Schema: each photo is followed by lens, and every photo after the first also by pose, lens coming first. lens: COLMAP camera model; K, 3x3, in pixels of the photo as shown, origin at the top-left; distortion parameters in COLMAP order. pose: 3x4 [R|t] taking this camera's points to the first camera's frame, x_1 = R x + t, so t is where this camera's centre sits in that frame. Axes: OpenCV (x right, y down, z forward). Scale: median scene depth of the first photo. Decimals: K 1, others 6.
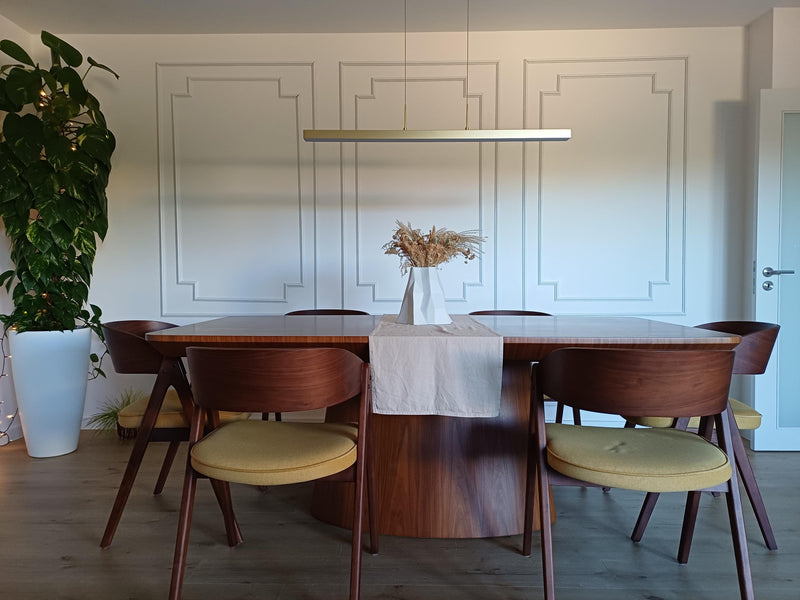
lens RADIAL K [[563.4, 0, 400.0], [0, 563.4, 300.0], [0, 0, 1]] dist [0.172508, -0.267849]
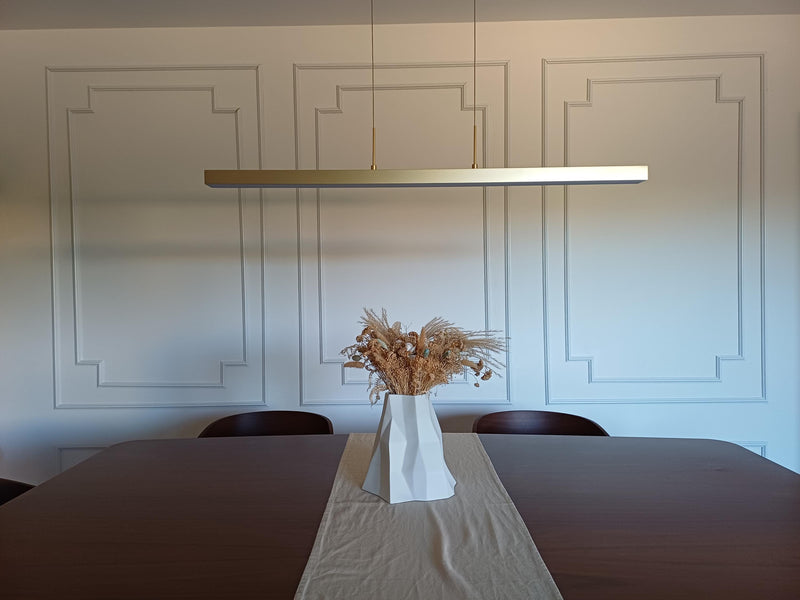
lens RADIAL K [[570.1, 0, 394.4], [0, 570.1, 299.3], [0, 0, 1]] dist [0.111189, -0.118856]
pose [[0.999920, -0.011101, 0.006139, 0.017589], [0.011168, 0.999878, -0.010950, -0.103188], [-0.006017, 0.011018, 0.999921, 0.260940]]
